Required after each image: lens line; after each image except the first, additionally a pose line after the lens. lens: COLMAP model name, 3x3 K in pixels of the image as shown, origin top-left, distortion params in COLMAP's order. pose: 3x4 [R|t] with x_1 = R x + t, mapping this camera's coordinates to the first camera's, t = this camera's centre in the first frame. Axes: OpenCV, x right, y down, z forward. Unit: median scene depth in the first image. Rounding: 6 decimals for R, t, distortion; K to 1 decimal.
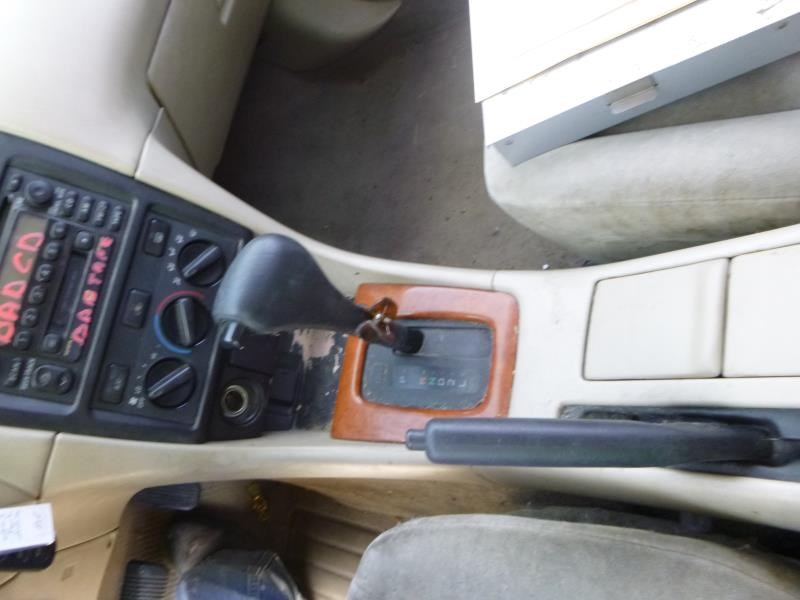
lens RADIAL K [[584.5, 0, 385.1], [0, 584.5, 283.3], [0, 0, 1]] dist [-0.024939, 0.003264]
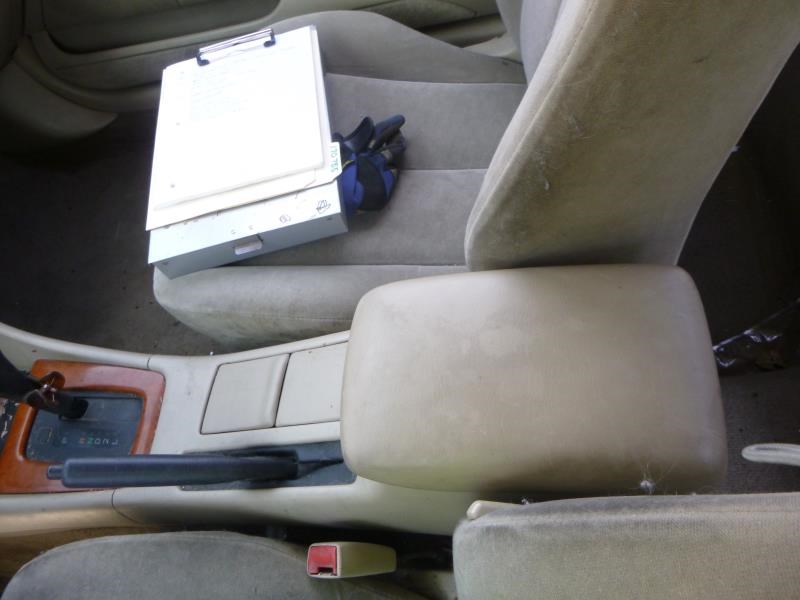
lens RADIAL K [[584.5, 0, 385.1], [0, 584.5, 283.3], [0, 0, 1]] dist [-0.024939, 0.003264]
pose [[0.895333, 0.100068, 0.434010, 0.078626], [-0.035713, 0.987426, -0.153994, 0.003508], [-0.443962, 0.122376, 0.887649, -0.453494]]
